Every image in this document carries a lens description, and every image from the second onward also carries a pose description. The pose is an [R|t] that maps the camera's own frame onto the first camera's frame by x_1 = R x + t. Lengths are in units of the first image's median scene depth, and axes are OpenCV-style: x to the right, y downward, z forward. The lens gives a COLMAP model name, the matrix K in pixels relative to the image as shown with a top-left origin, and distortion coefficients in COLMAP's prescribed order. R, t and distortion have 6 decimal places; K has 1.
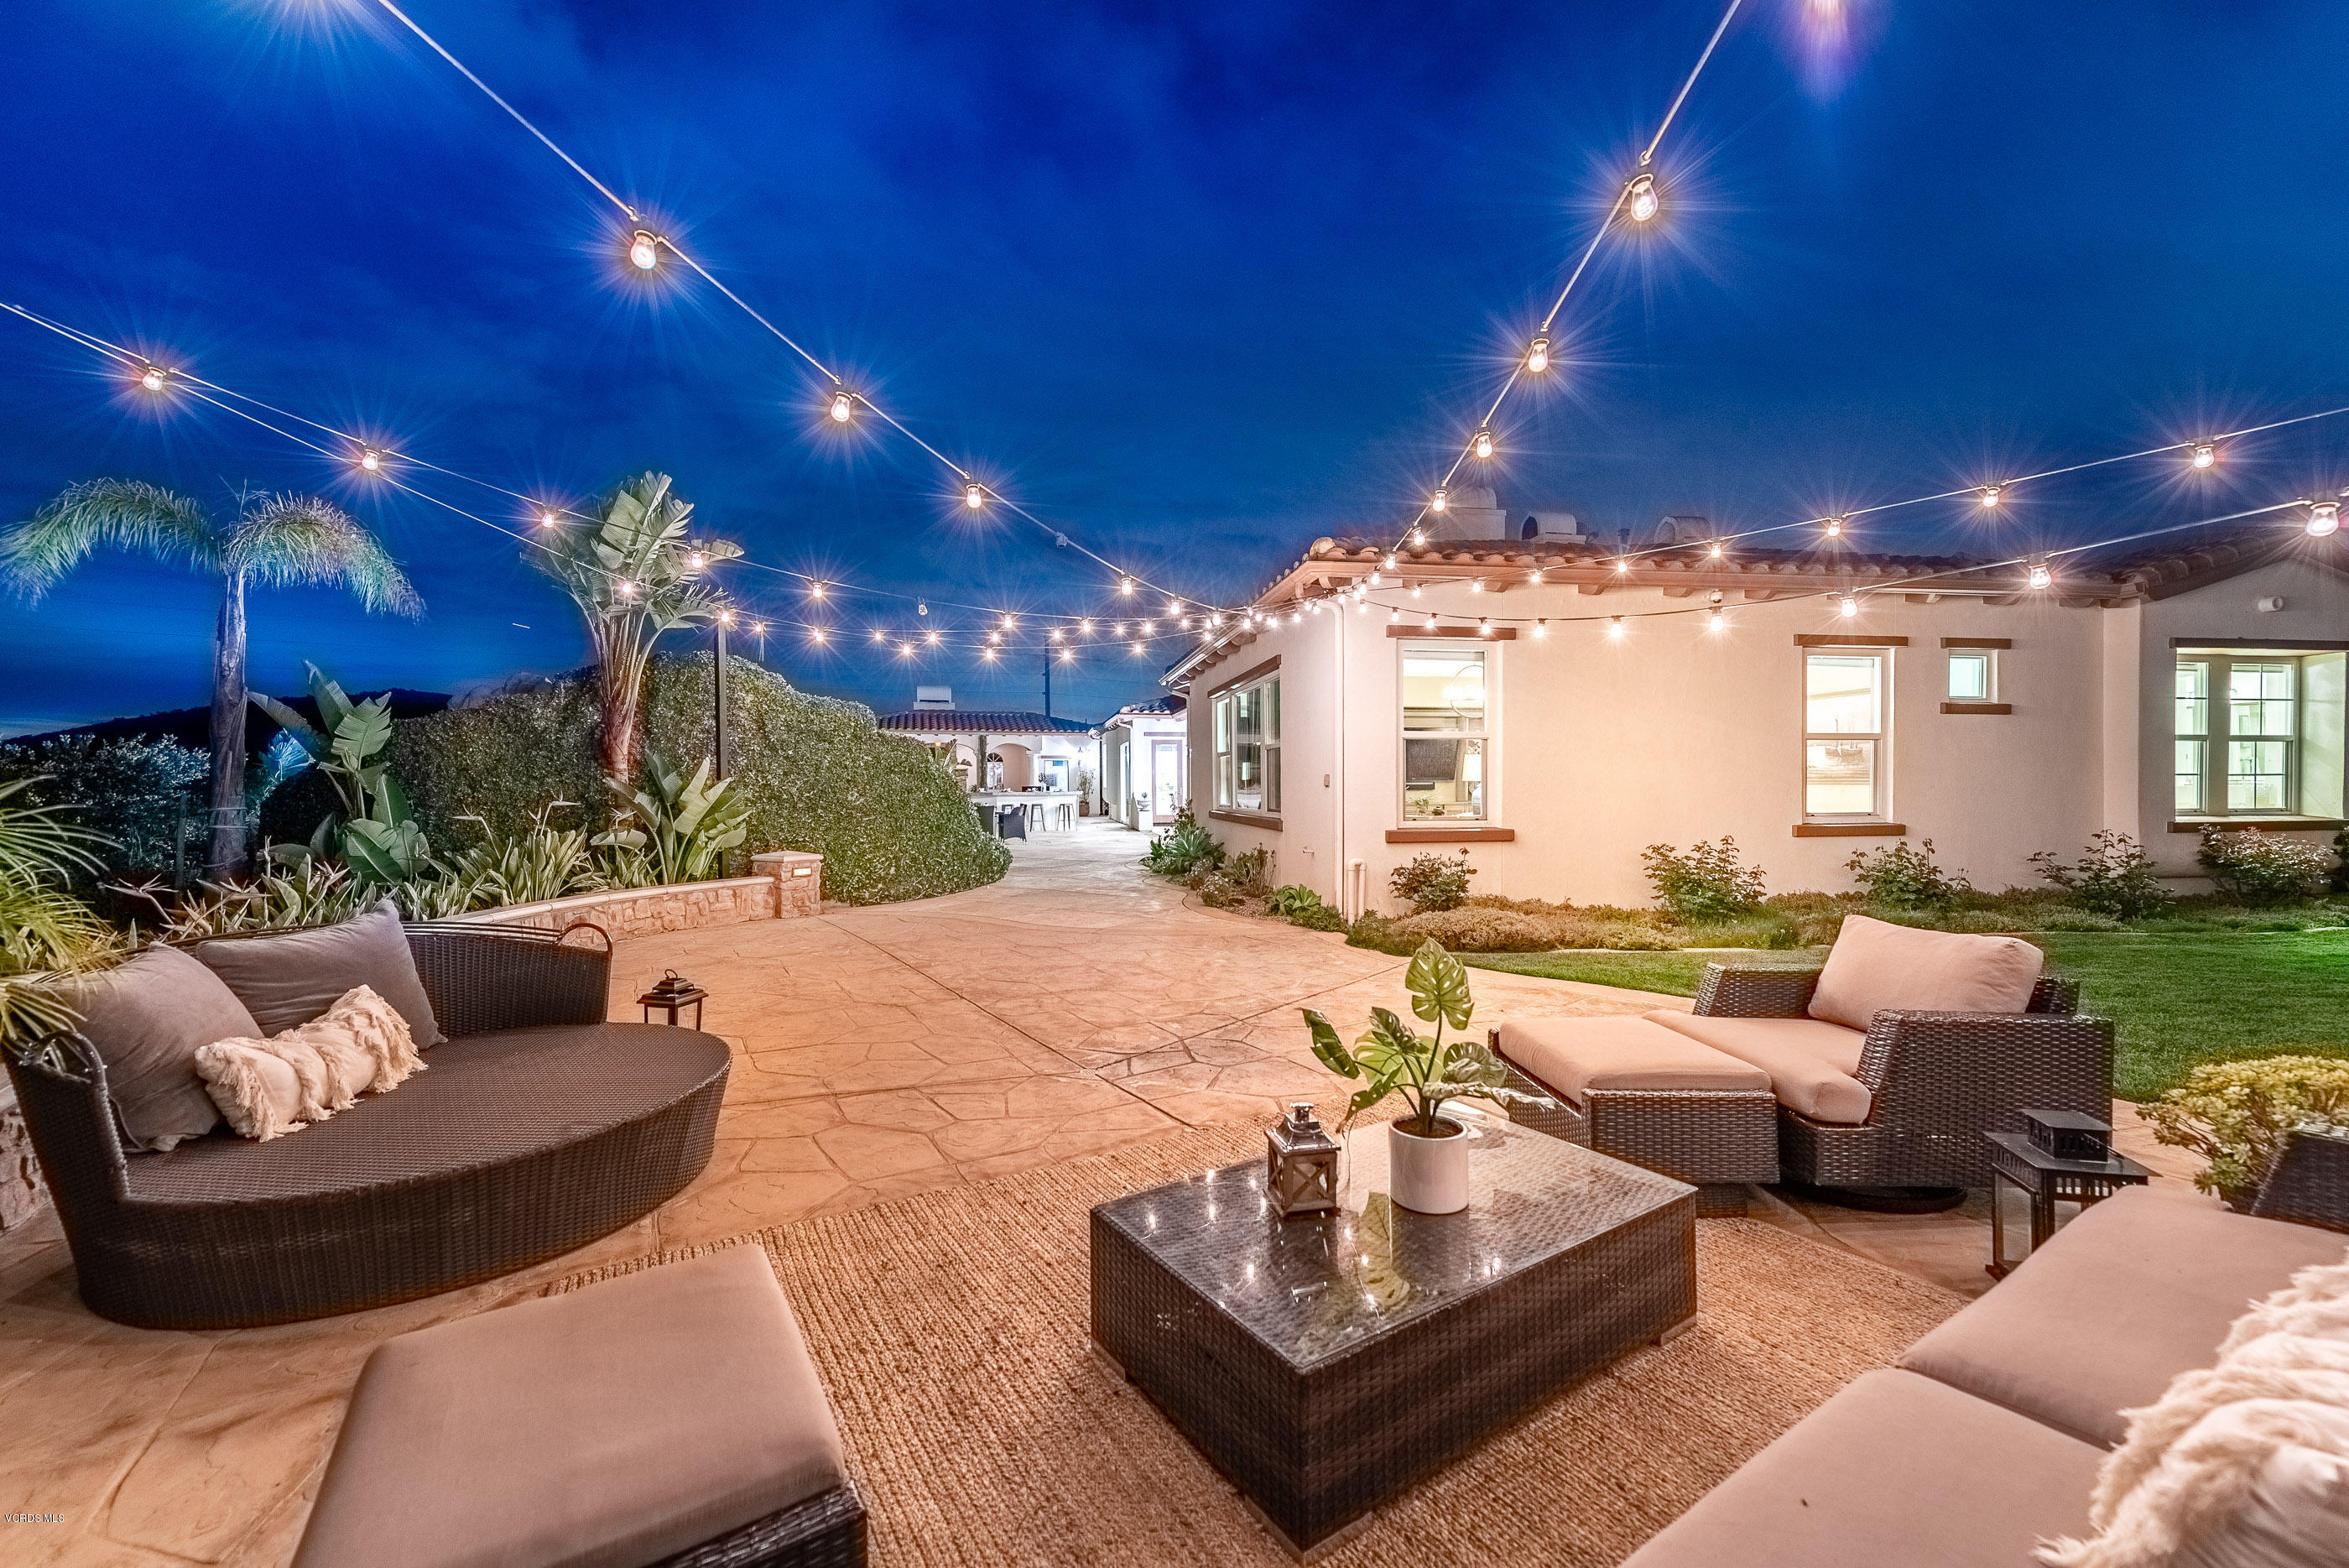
lens RADIAL K [[918.6, 0, 1174.5], [0, 918.6, 784.0], [0, 0, 1]] dist [0.001561, 0.000014]
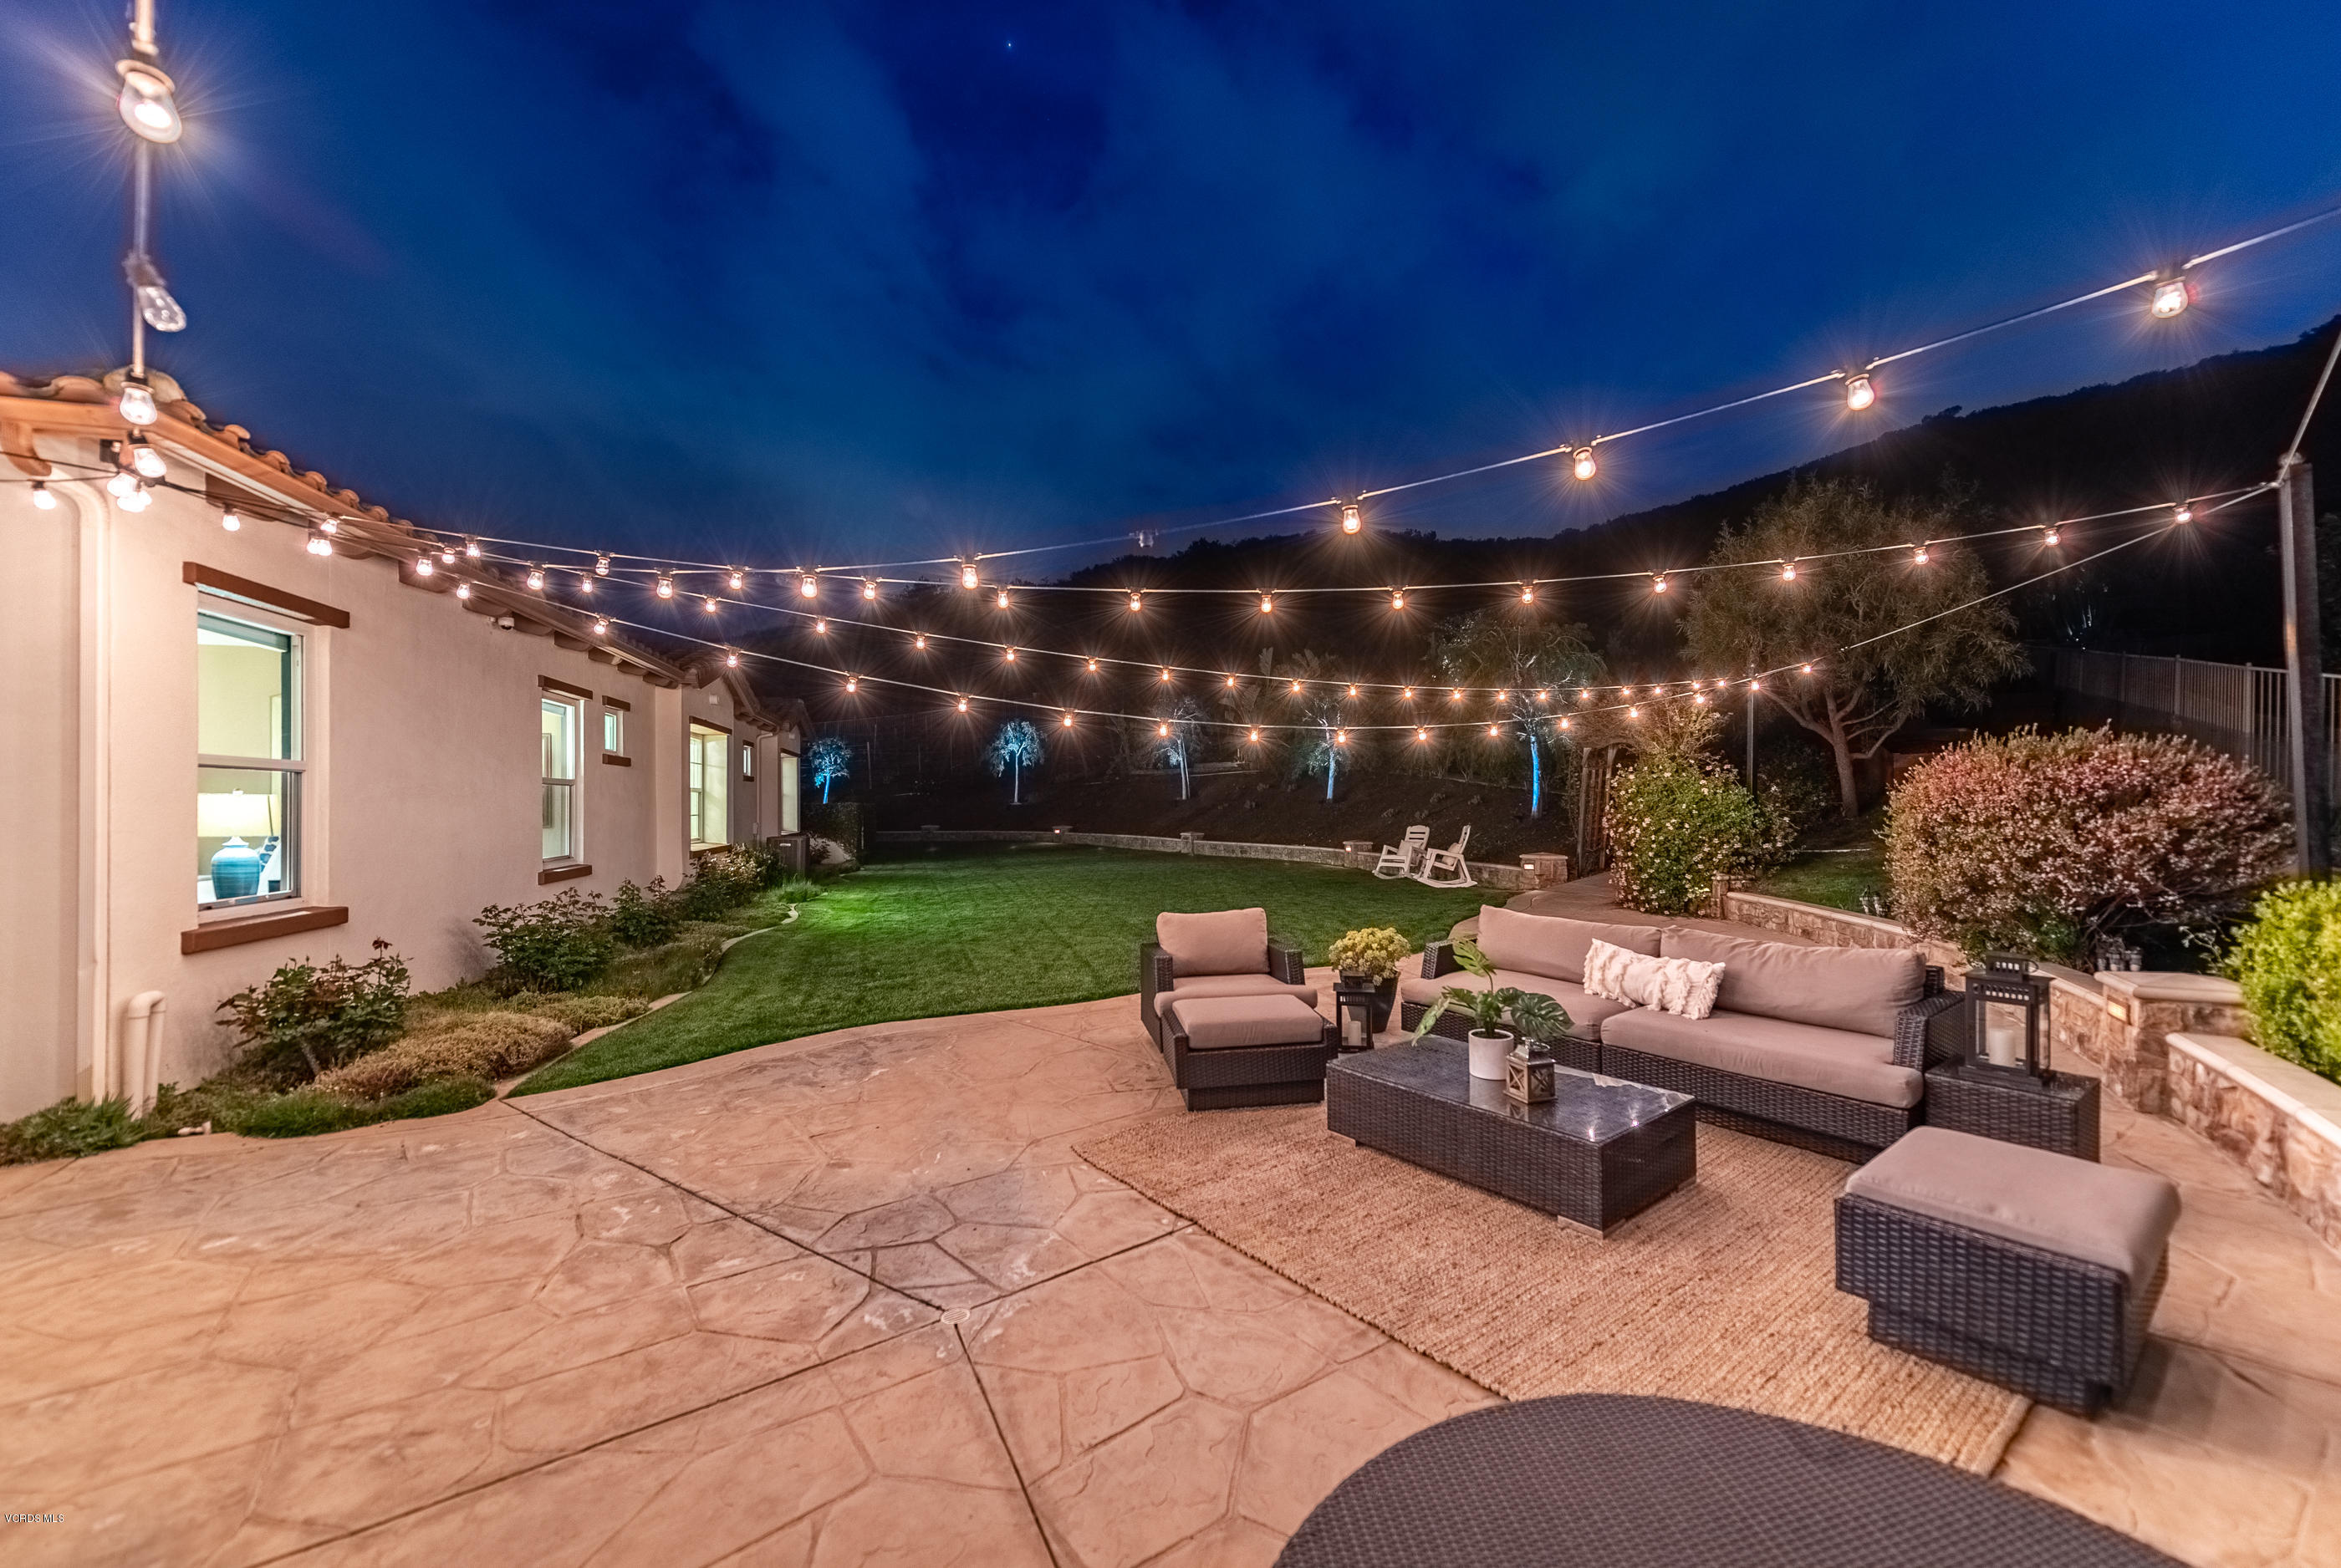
lens RADIAL K [[915.3, 0, 1170.5], [0, 915.3, 784.0], [0, 0, 1]] dist [0.001561, 0.000014]
pose [[-0.084132, 0.024347, 0.996157, -0.371776], [0.012303, 0.999651, -0.023393, -0.018562], [-0.996379, 0.010288, -0.084403, 0.452027]]
